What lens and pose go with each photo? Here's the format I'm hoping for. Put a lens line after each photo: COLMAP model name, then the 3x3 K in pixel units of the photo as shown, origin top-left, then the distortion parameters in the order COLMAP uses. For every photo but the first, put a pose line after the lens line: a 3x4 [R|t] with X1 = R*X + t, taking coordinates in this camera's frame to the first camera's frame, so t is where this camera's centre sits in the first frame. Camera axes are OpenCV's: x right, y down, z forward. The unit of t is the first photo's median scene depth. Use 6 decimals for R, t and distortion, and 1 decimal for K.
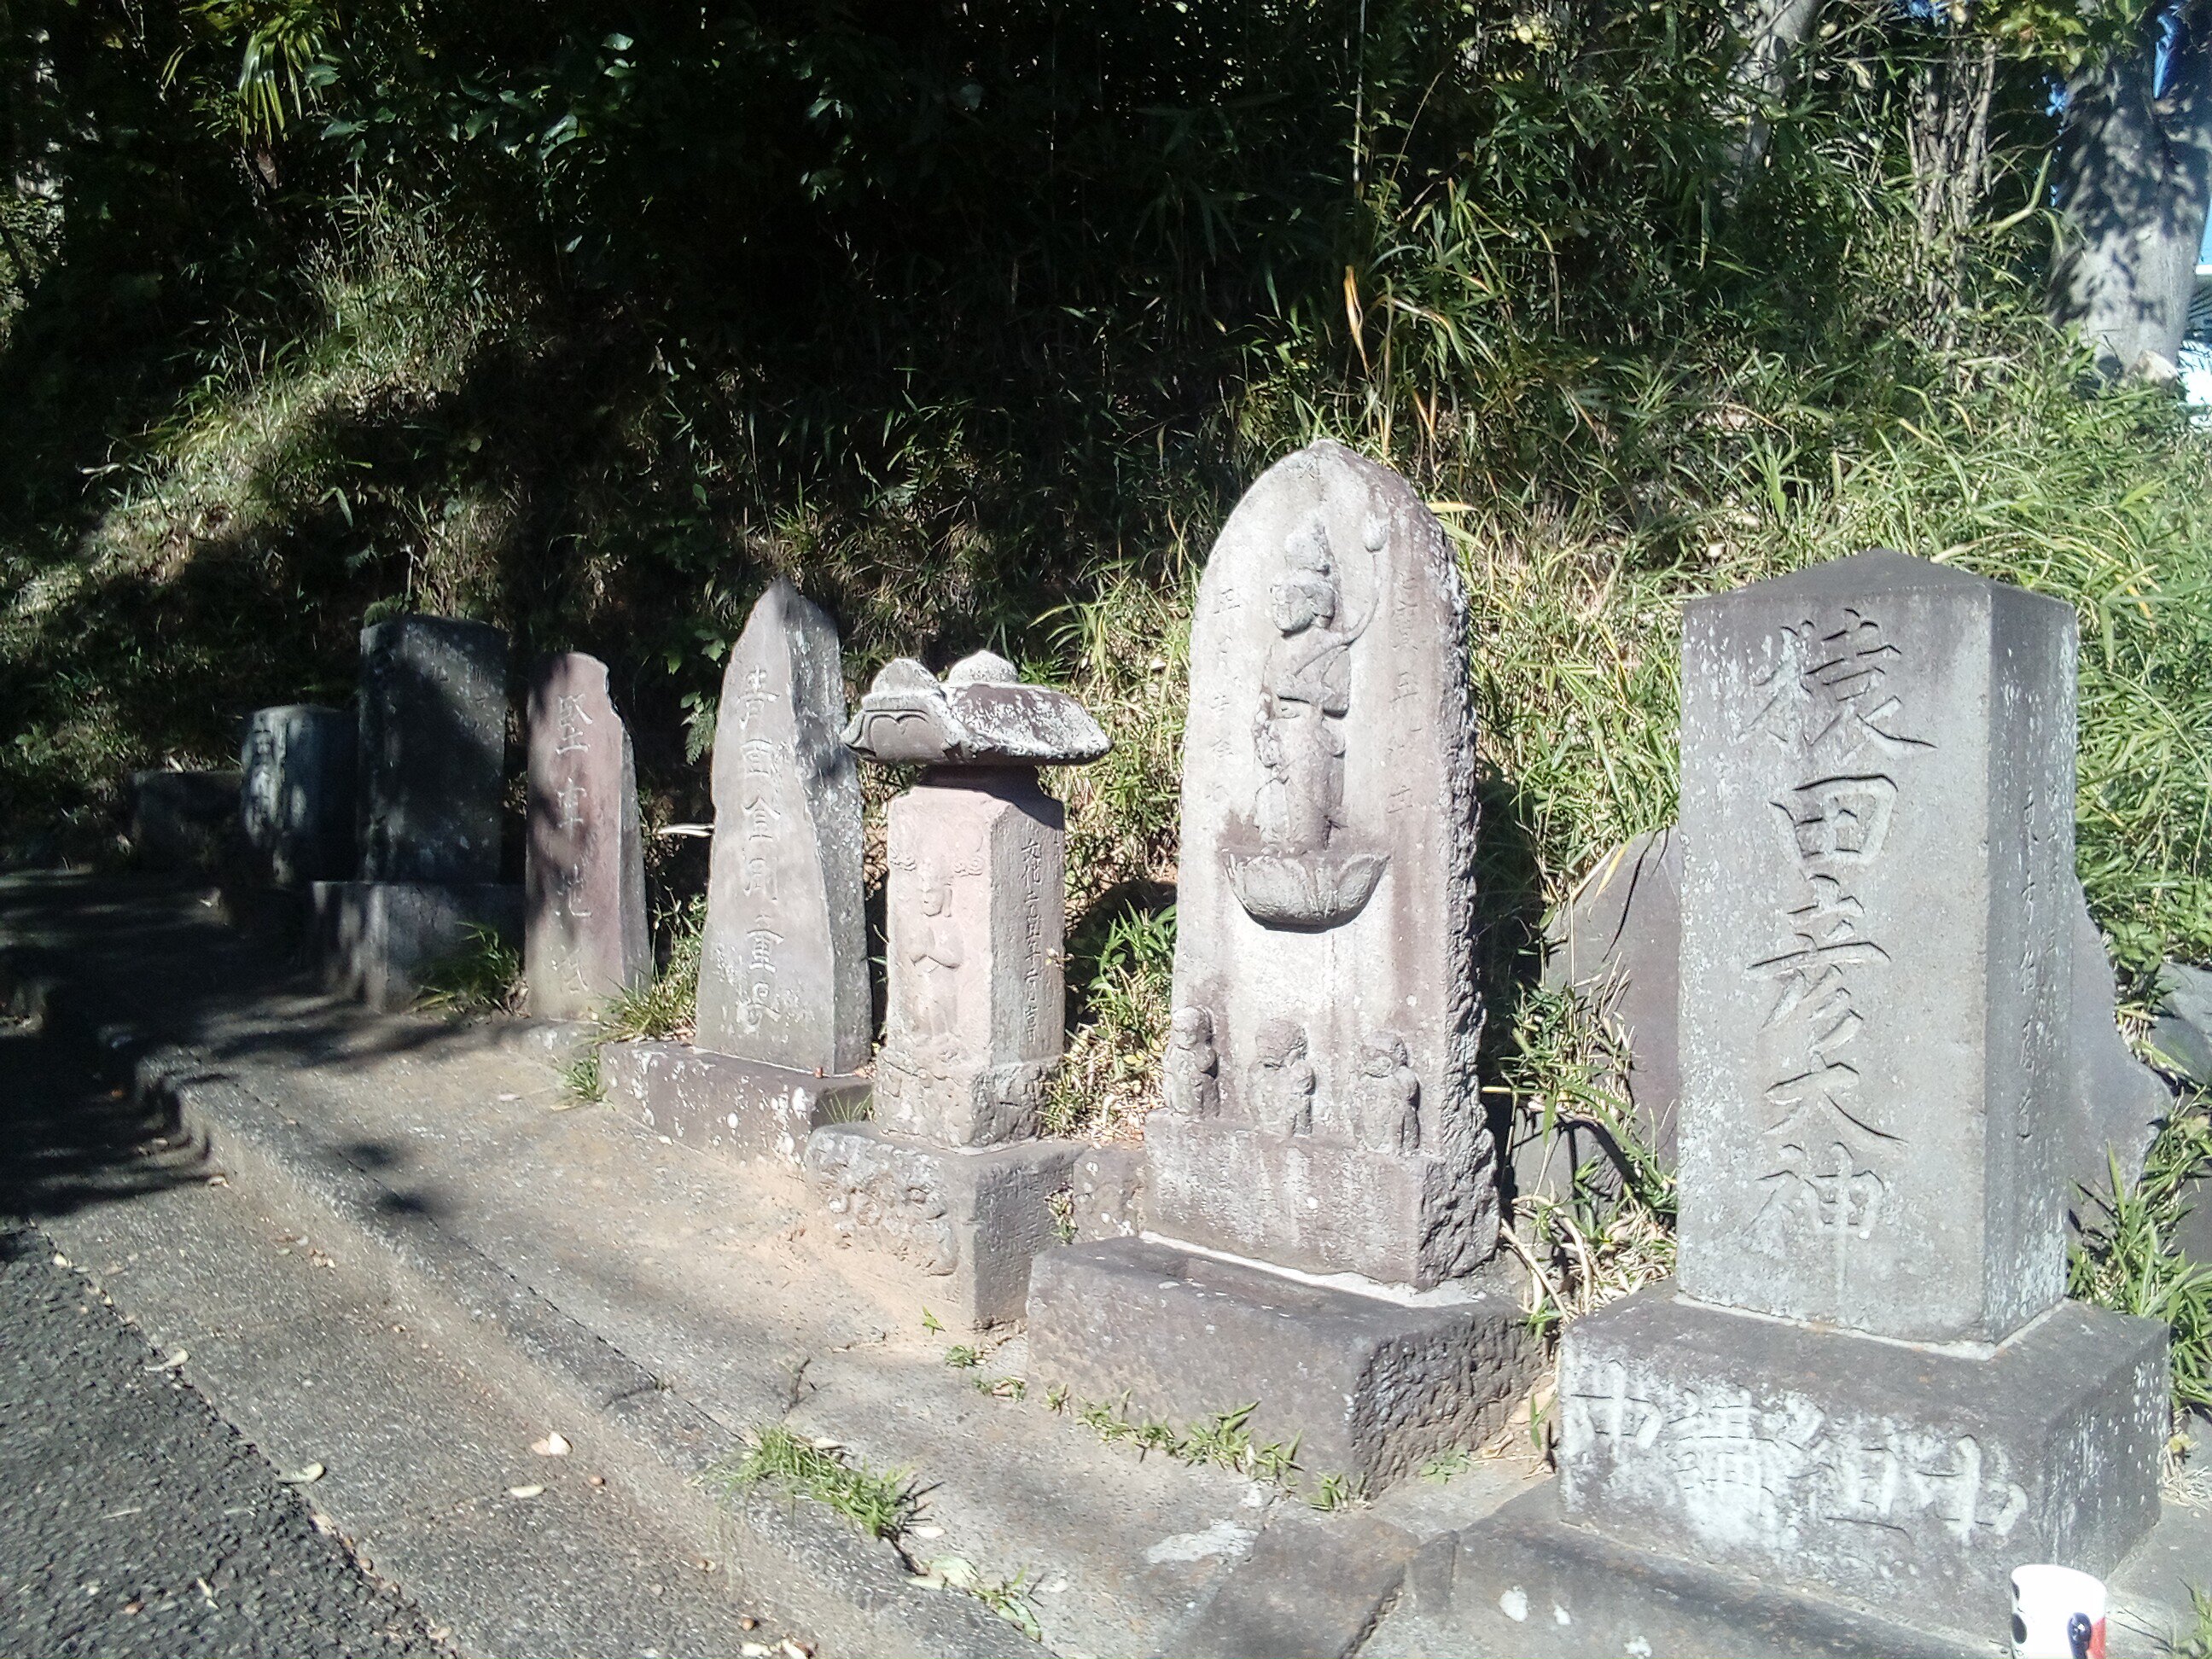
lens RADIAL K [[1838.9, 0, 1110.4], [0, 1838.9, 815.8], [0, 0, 1]] dist [0.070215, -0.105631]
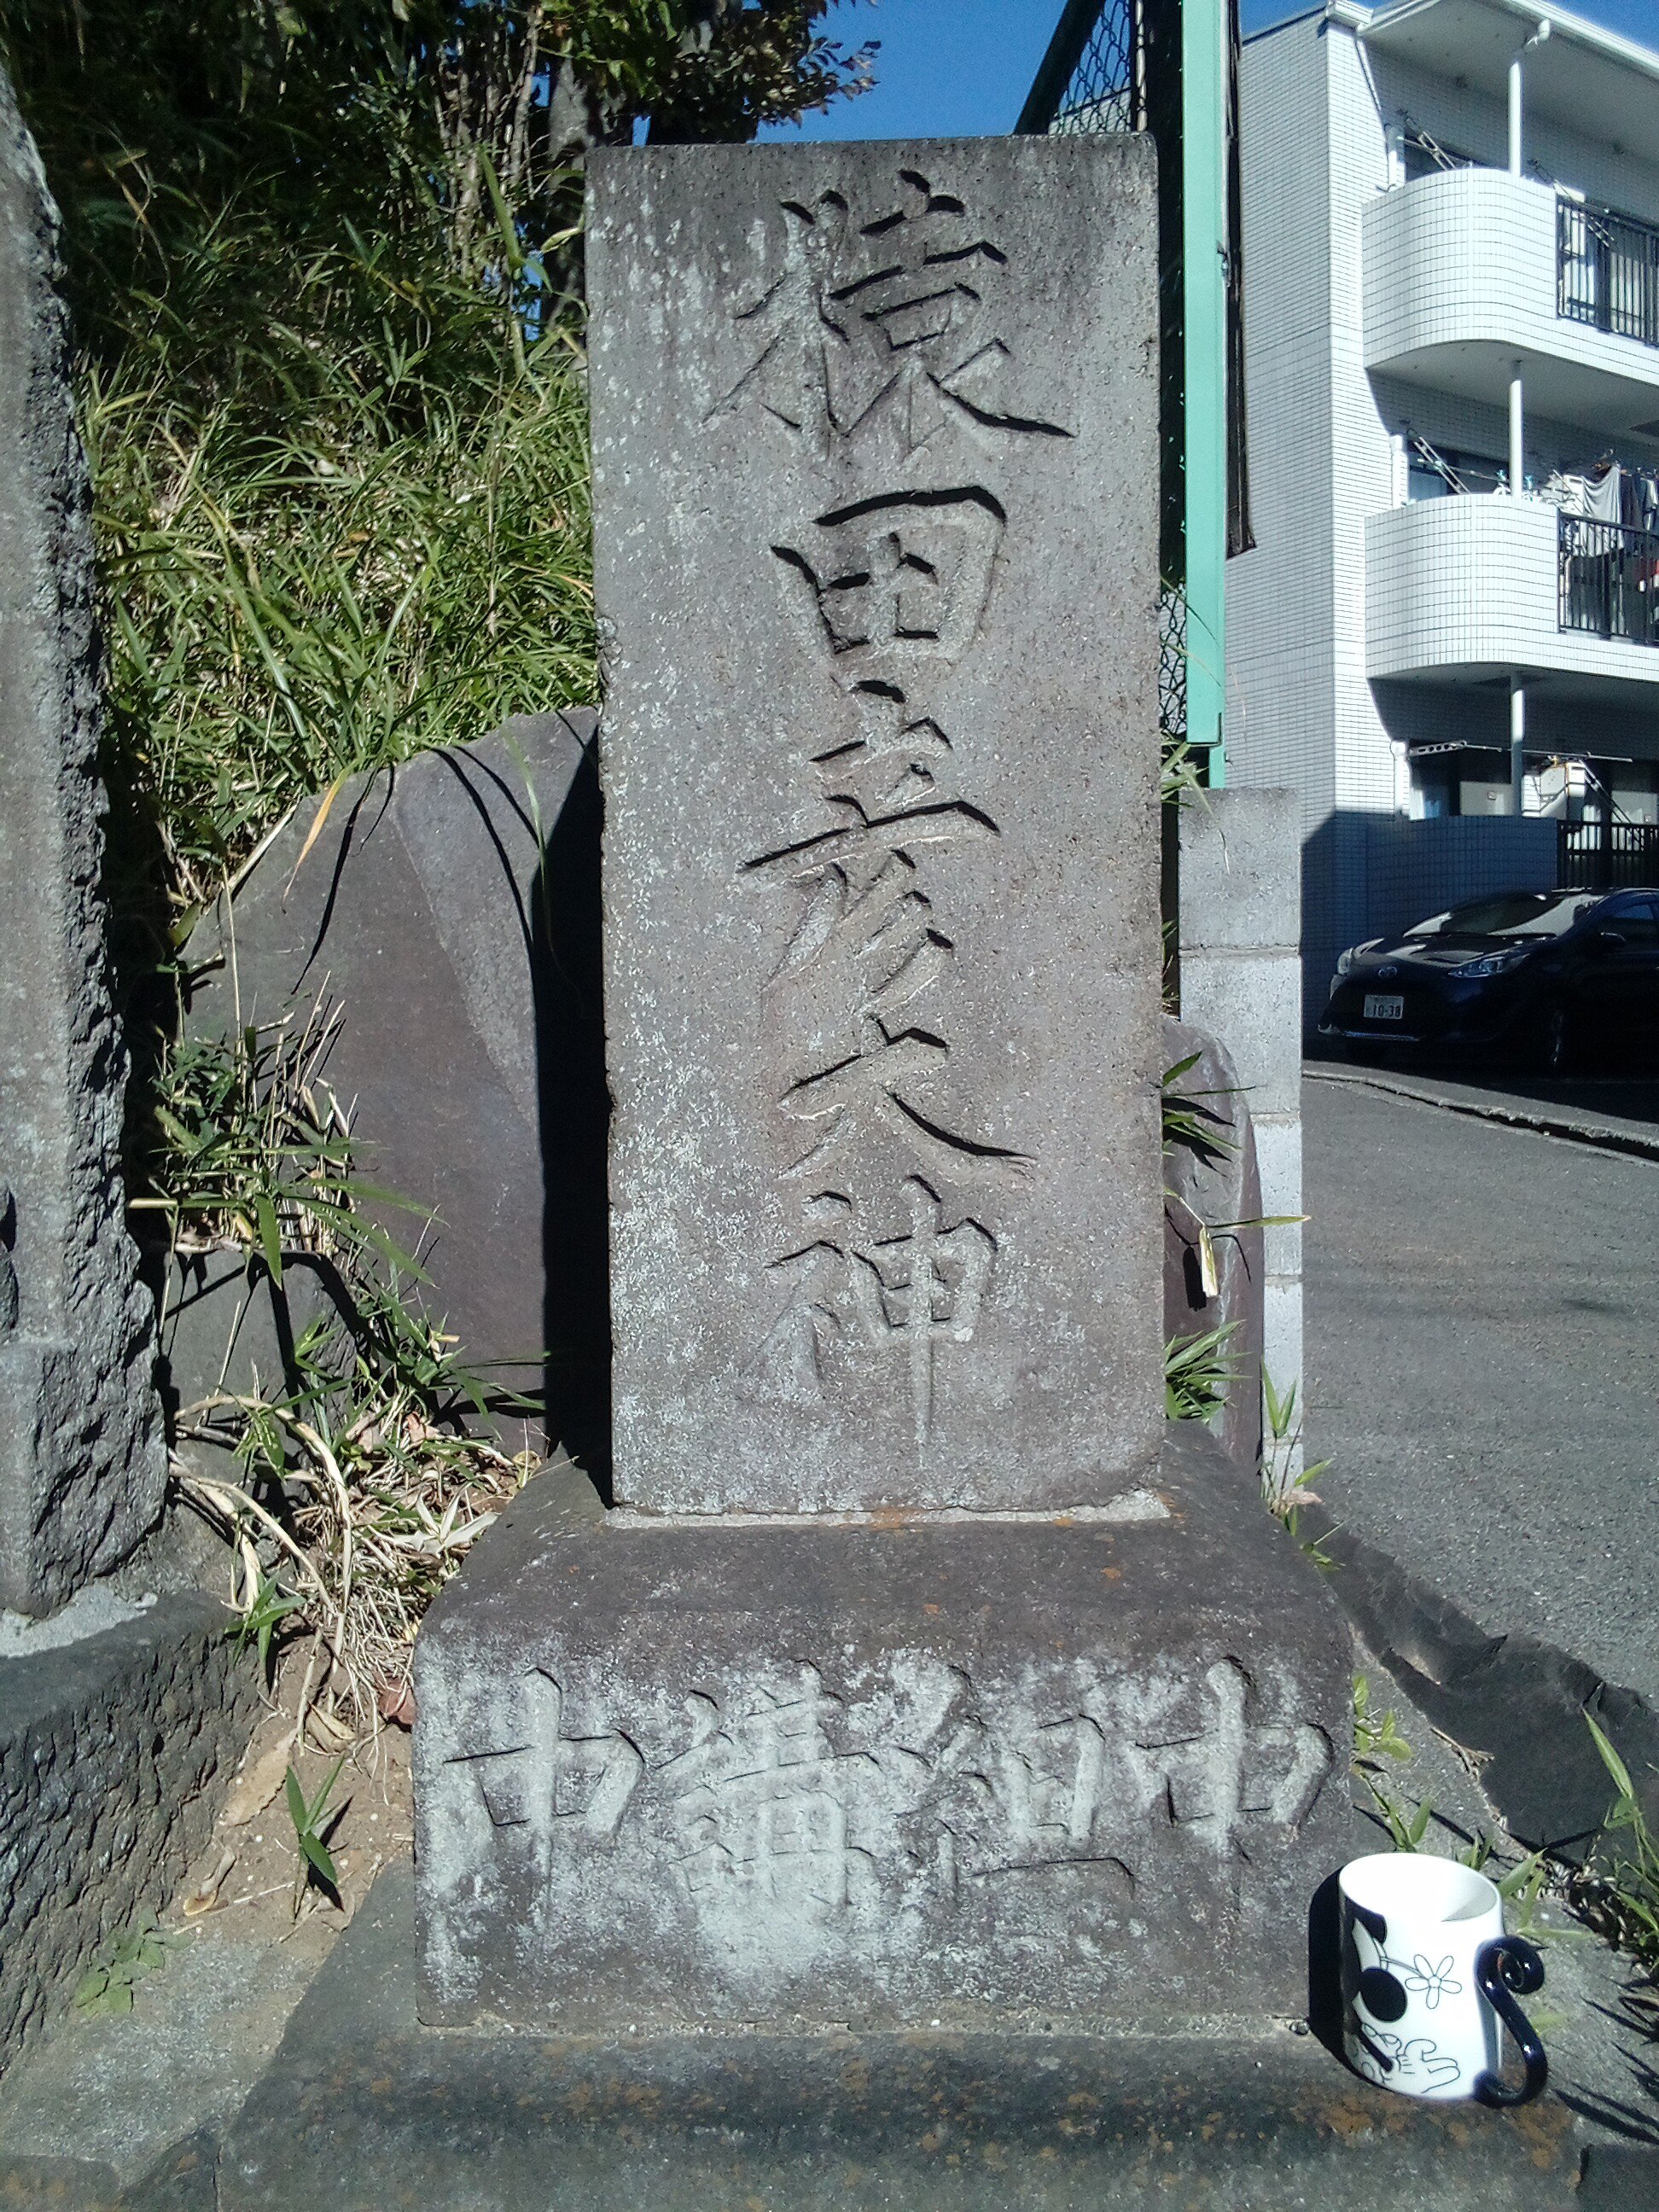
lens RADIAL K [[1838.9, 0, 829.5], [0, 1838.9, 1106.0], [0, 0, 1]] dist [0.070215, -0.105631]
pose [[0.769680, -0.046049, 0.636768, 0.028250], [0.029151, 0.998890, 0.037000, 0.129908], [-0.637765, -0.009916, 0.770168, 0.577547]]
